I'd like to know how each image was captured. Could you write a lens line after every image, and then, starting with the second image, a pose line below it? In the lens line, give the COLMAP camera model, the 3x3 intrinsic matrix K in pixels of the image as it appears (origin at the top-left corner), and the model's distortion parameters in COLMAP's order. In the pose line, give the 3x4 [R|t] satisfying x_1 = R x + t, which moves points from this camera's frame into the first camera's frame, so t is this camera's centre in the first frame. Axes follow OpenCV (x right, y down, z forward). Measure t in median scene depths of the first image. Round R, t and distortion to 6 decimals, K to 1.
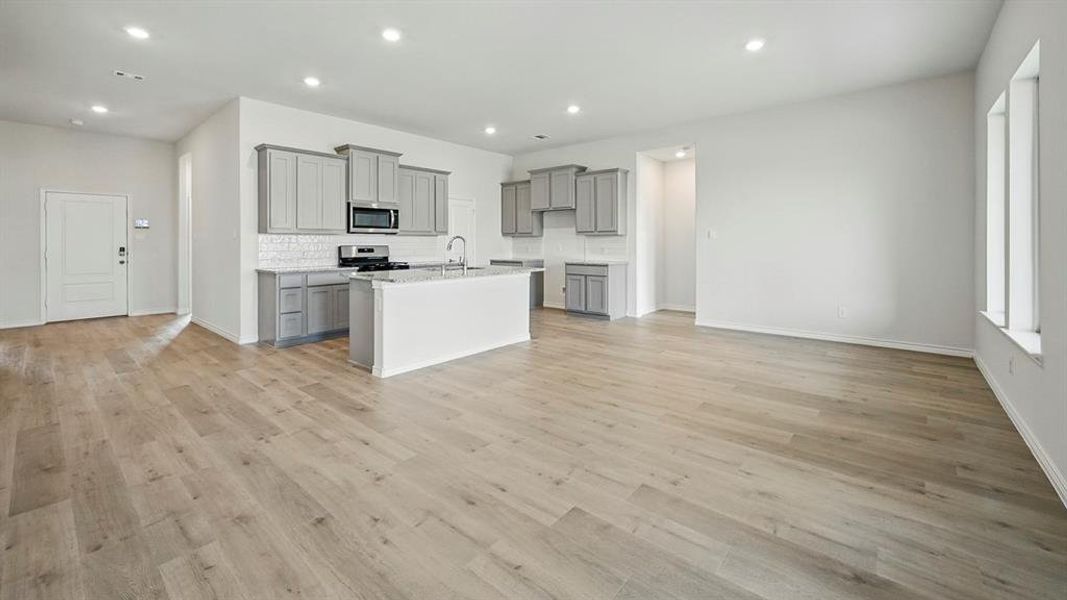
lens RADIAL K [[428.0, 0, 531.1], [0, 428.0, 241.2], [0, 0, 1]] dist [-0.000688, 0.000176]
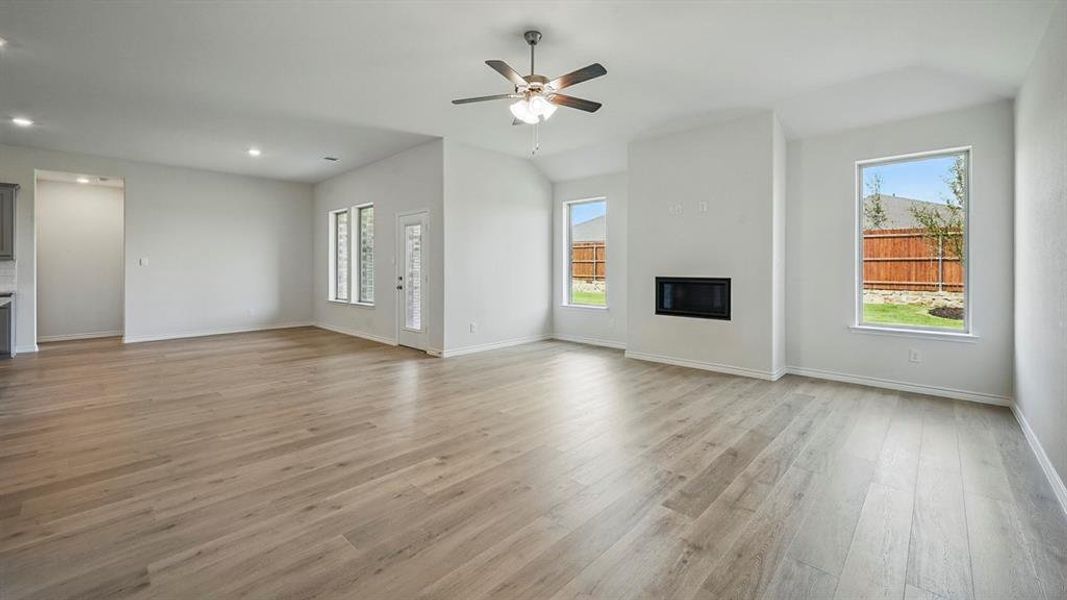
lens RADIAL K [[428.0, 0, 535.9], [0, 428.0, 274.1], [0, 0, 1]] dist [-0.000688, 0.000176]
pose [[0.053036, -0.008242, 0.998559, -0.659954], [-0.004186, 0.999955, 0.008475, 0.003093], [-0.998584, -0.004630, 0.052999, -0.126298]]
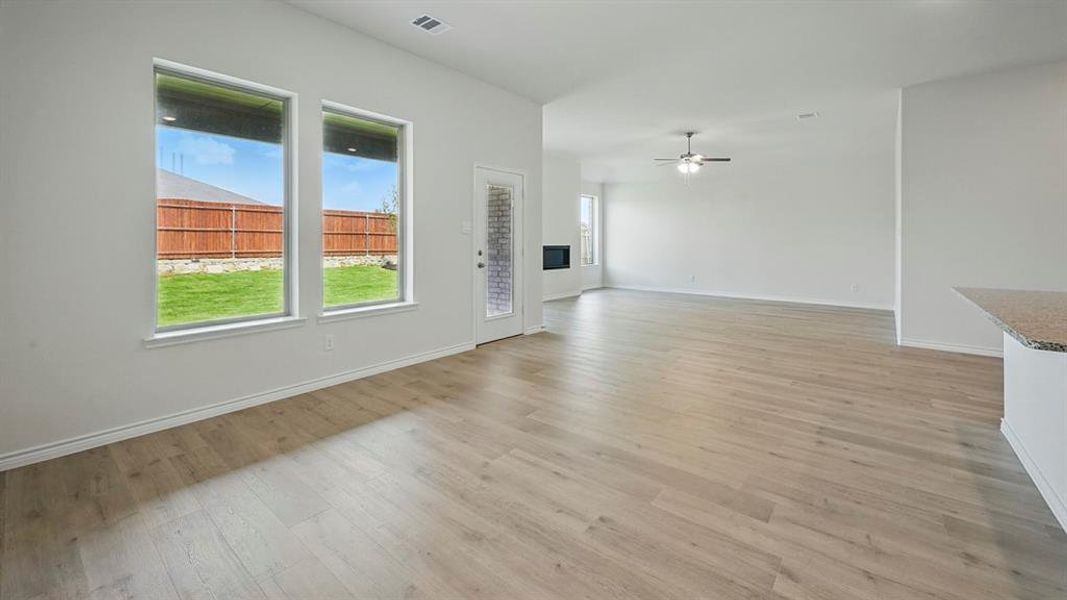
lens RADIAL K [[428.0, 0, 541.5], [0, 428.0, 246.9], [0, 0, 1]] dist [-0.000688, 0.000176]
pose [[-0.999606, 0.000672, -0.028059, 0.272200], [0.000374, 0.999944, 0.010622, 0.004557], [0.028064, 0.010607, -0.999550, 1.015123]]
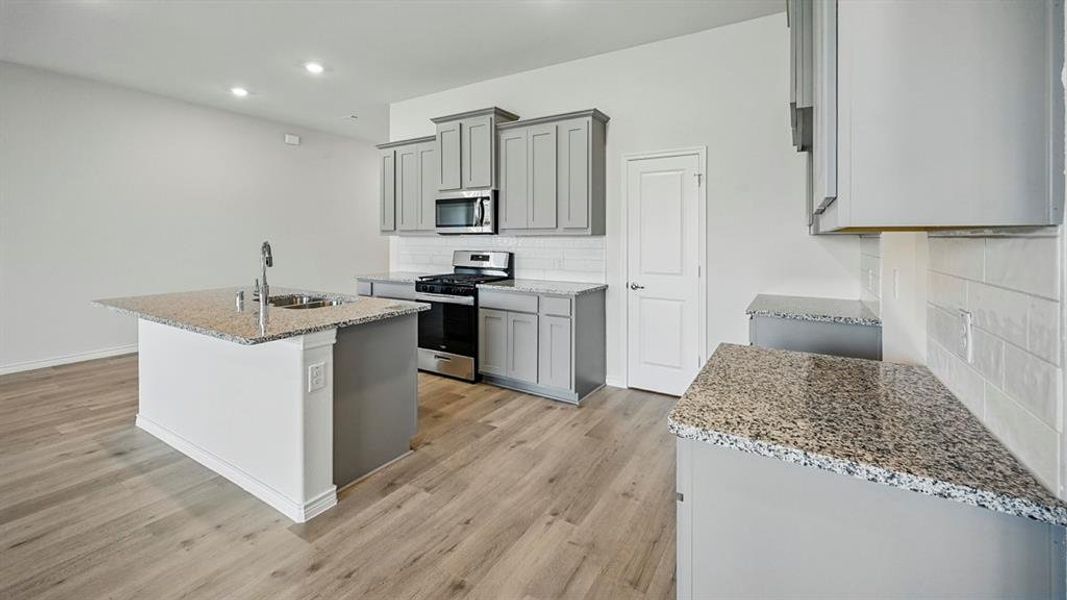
lens RADIAL K [[428.0, 0, 532.1], [0, 428.0, 240.8], [0, 0, 1]] dist [-0.000688, 0.000176]
pose [[0.152245, 0.007169, -0.988317, 0.326828], [0.001321, 0.999971, 0.007457, -0.011862], [0.988342, -0.002441, 0.152231, 0.954946]]
